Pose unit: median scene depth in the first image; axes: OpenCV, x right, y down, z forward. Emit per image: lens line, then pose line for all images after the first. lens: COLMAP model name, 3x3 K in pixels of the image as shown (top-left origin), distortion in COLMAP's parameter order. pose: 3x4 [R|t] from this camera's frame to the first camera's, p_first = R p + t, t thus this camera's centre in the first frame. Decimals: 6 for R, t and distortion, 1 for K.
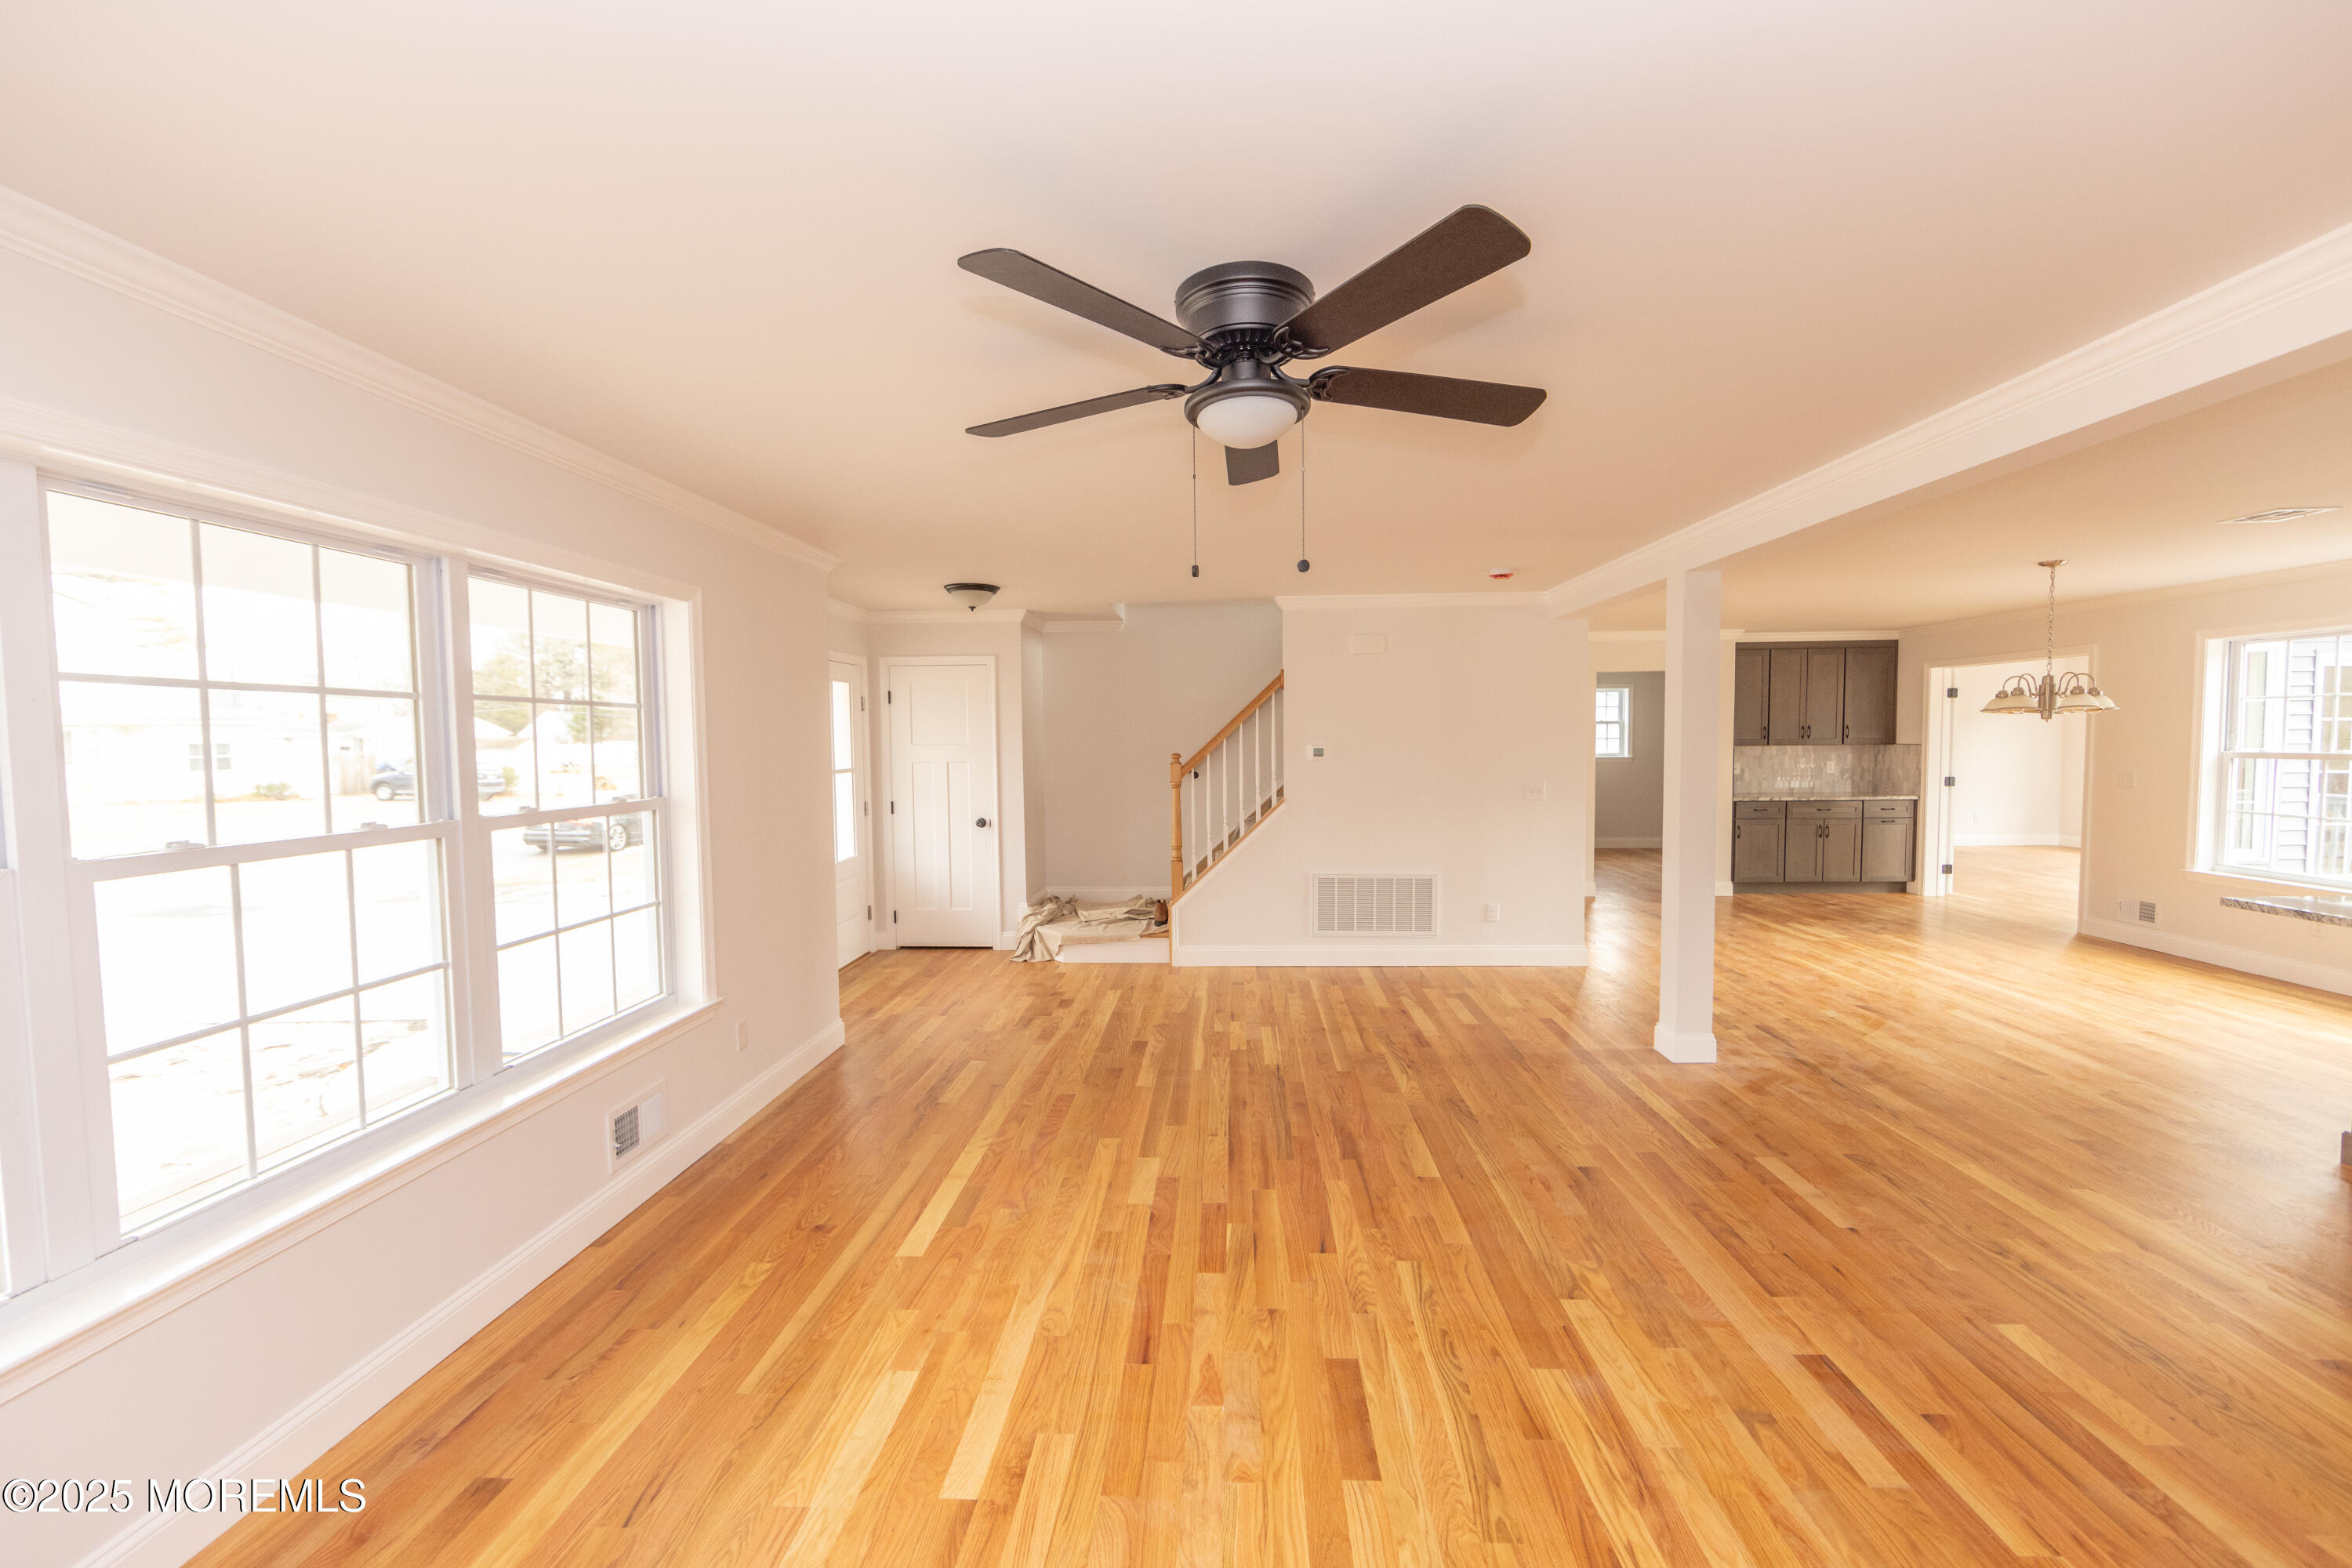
lens RADIAL K [[919.5, 0, 1227.1], [0, 919.5, 764.1], [0, 0, 1]] dist [-0.002460, 0.000606]
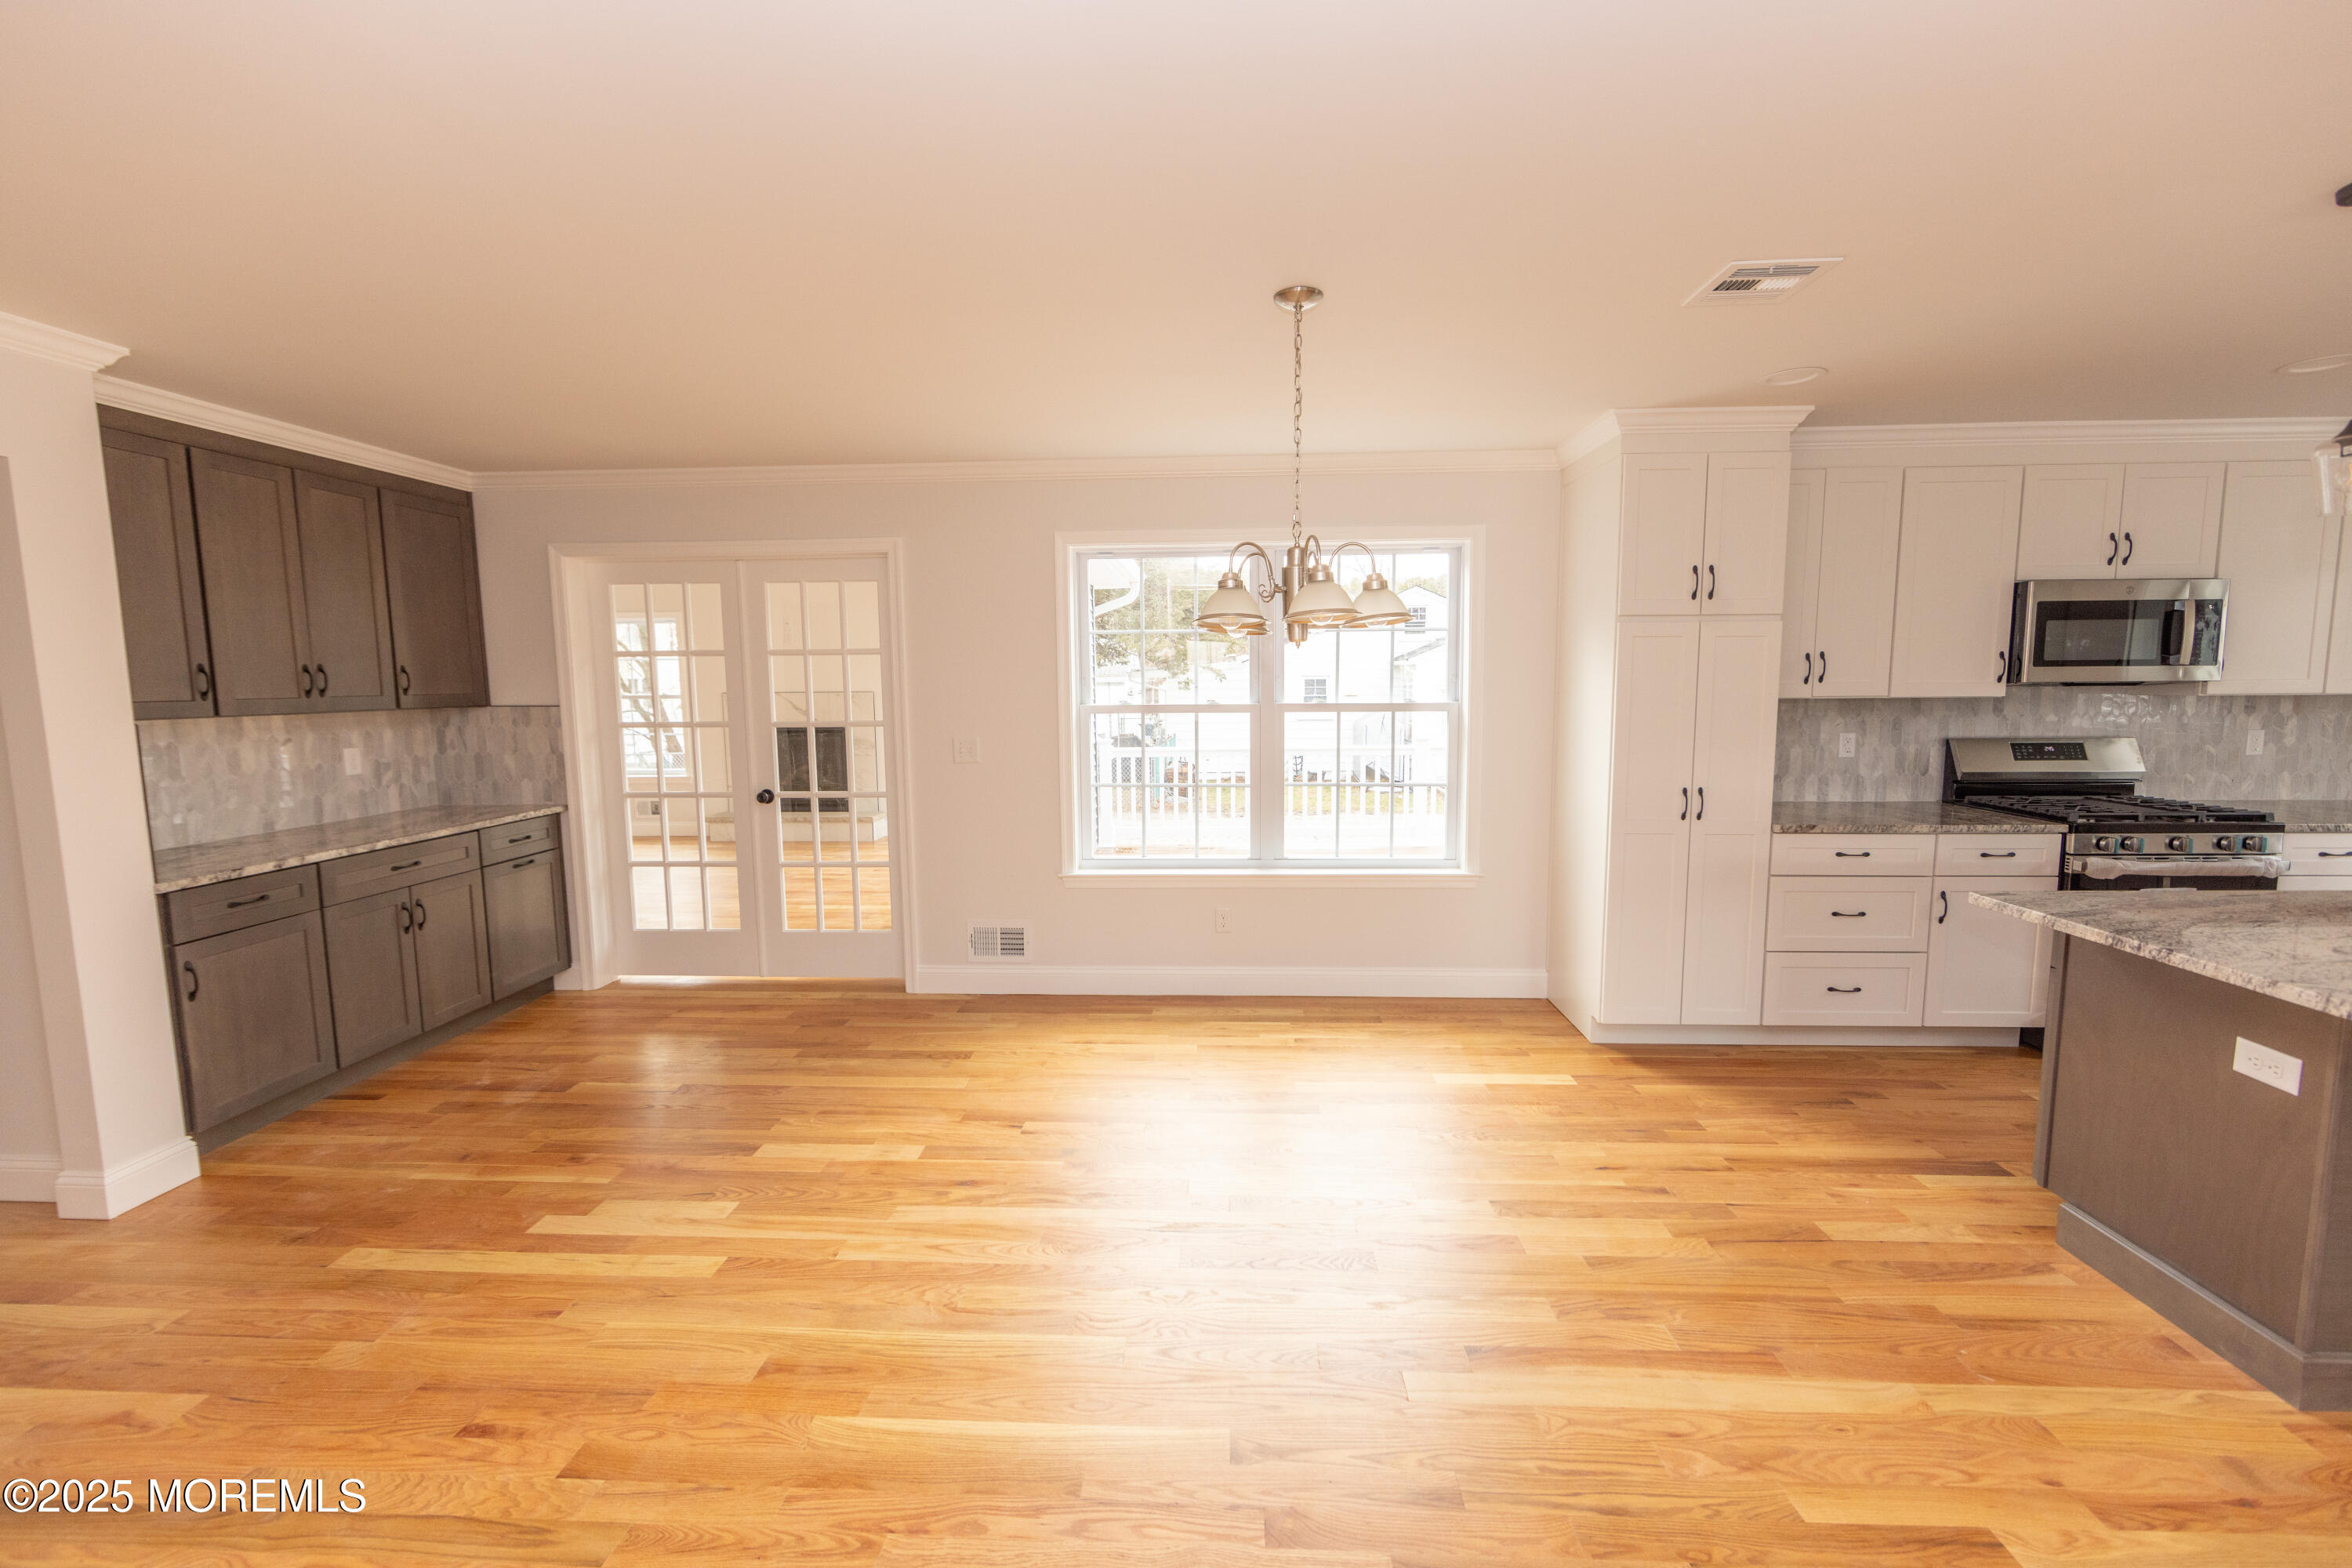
lens RADIAL K [[919.5, 0, 1176.4], [0, 919.5, 779.9], [0, 0, 1]] dist [-0.002460, 0.000606]
pose [[0.041098, -0.097881, 0.994349, 0.671018], [0.042193, 0.994472, 0.096149, -0.040240], [-0.998264, 0.038003, 0.045000, 1.684760]]
